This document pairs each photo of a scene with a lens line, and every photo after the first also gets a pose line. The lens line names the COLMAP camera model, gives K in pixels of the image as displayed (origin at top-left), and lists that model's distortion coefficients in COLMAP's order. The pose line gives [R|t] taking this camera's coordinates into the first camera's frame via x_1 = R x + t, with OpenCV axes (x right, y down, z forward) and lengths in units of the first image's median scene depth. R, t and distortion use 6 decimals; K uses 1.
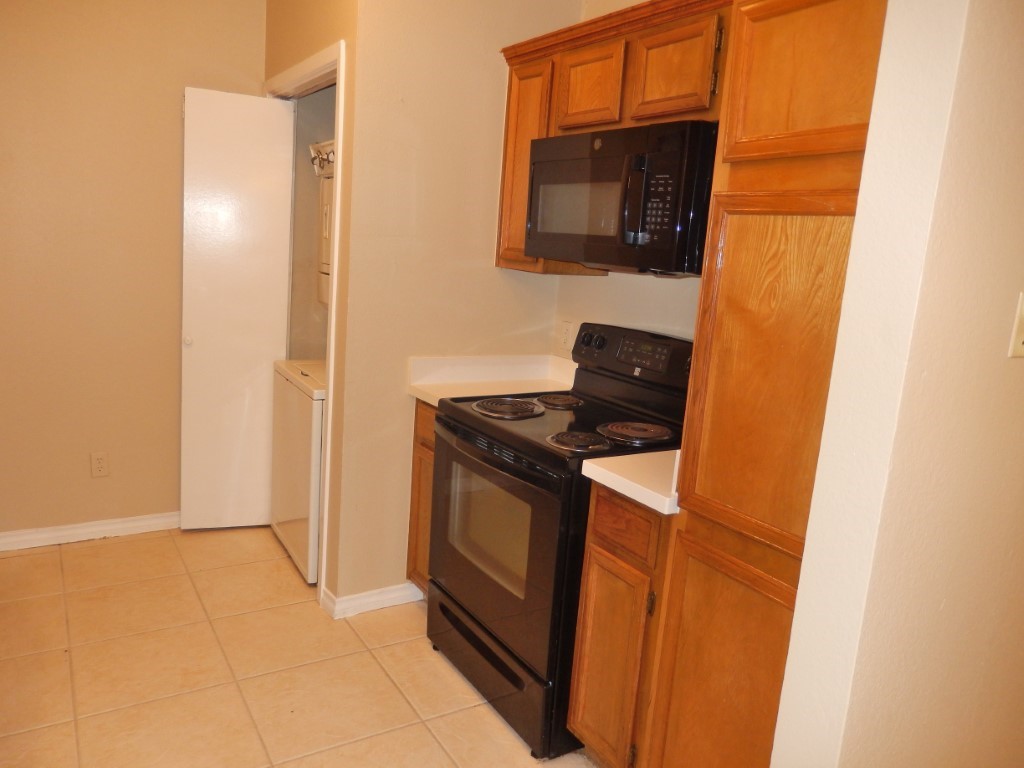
lens RADIAL K [[769.7, 0, 515.6], [0, 769.7, 384.1], [0, 0, 1]] dist [-0.002901, -0.001649]
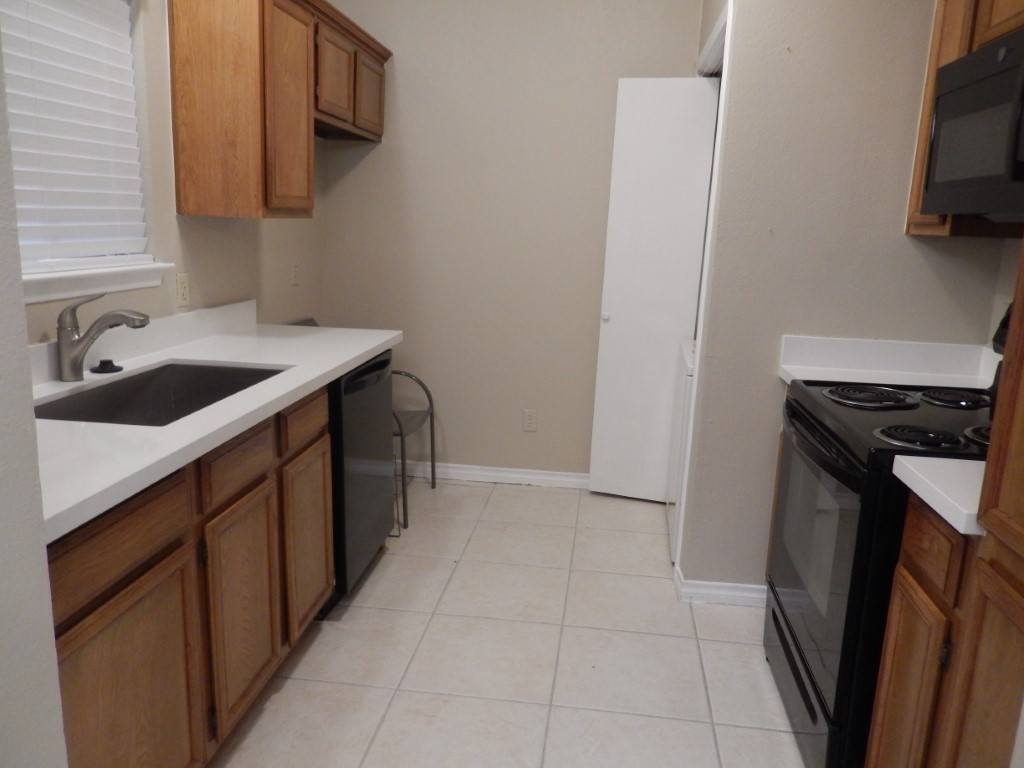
lens RADIAL K [[769.7, 0, 509.9], [0, 769.7, 384.2], [0, 0, 1]] dist [-0.002901, -0.001649]
pose [[0.770634, 0.090410, -0.630832, 0.206219], [-0.099135, 0.994842, 0.021475, 0.037006], [0.629520, 0.045988, 0.775622, 0.107652]]
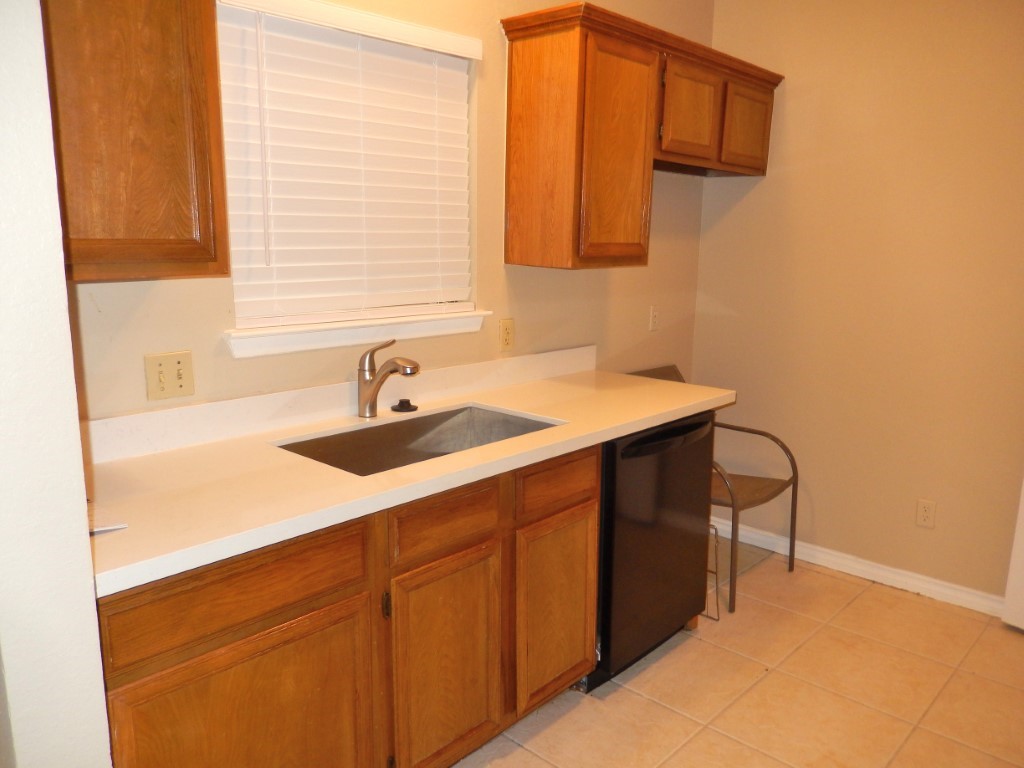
lens RADIAL K [[769.7, 0, 507.4], [0, 769.7, 382.6], [0, 0, 1]] dist [-0.002901, -0.001649]
pose [[0.250371, 0.112106, -0.961638, 0.247500], [-0.174064, 0.982300, 0.069196, -0.031144], [0.952374, 0.150062, 0.265453, 0.344006]]
